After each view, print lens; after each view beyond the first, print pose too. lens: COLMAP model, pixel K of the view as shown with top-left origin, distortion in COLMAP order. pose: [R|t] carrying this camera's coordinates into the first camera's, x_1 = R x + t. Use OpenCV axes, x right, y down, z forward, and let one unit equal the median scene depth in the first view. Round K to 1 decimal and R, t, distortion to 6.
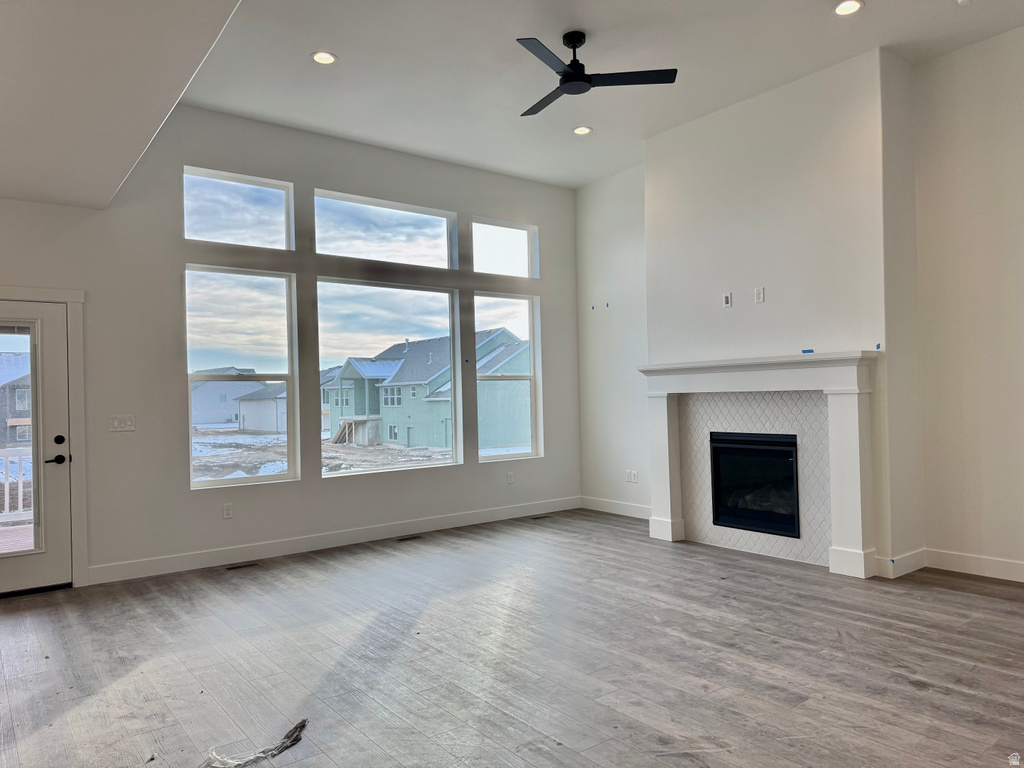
lens RADIAL K [[708.8, 0, 512.6], [0, 708.8, 386.4], [0, 0, 1]] dist [0.029872, -0.019778]
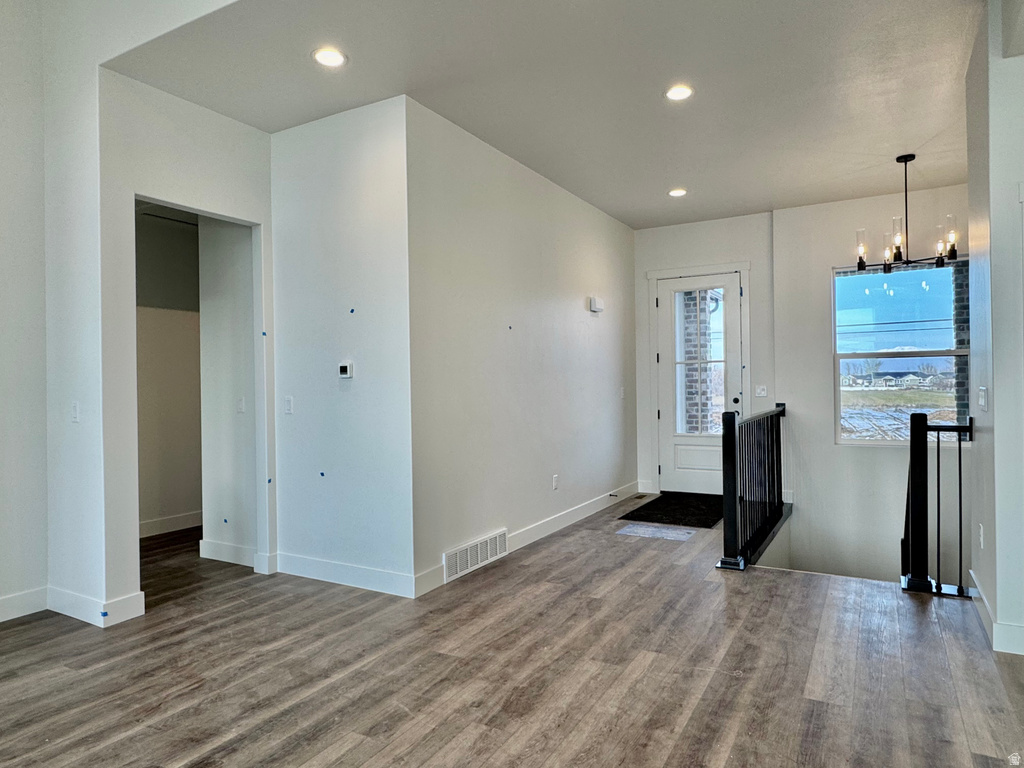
lens RADIAL K [[642.6, 0, 513.9], [0, 642.6, 385.5], [0, 0, 1]] dist [-0.005402, 0.003442]
pose [[-0.386356, 0.021770, 0.922093, -0.121224], [0.006681, 0.999761, -0.020804, 0.009932], [-0.922325, -0.001877, -0.386410, 0.534804]]
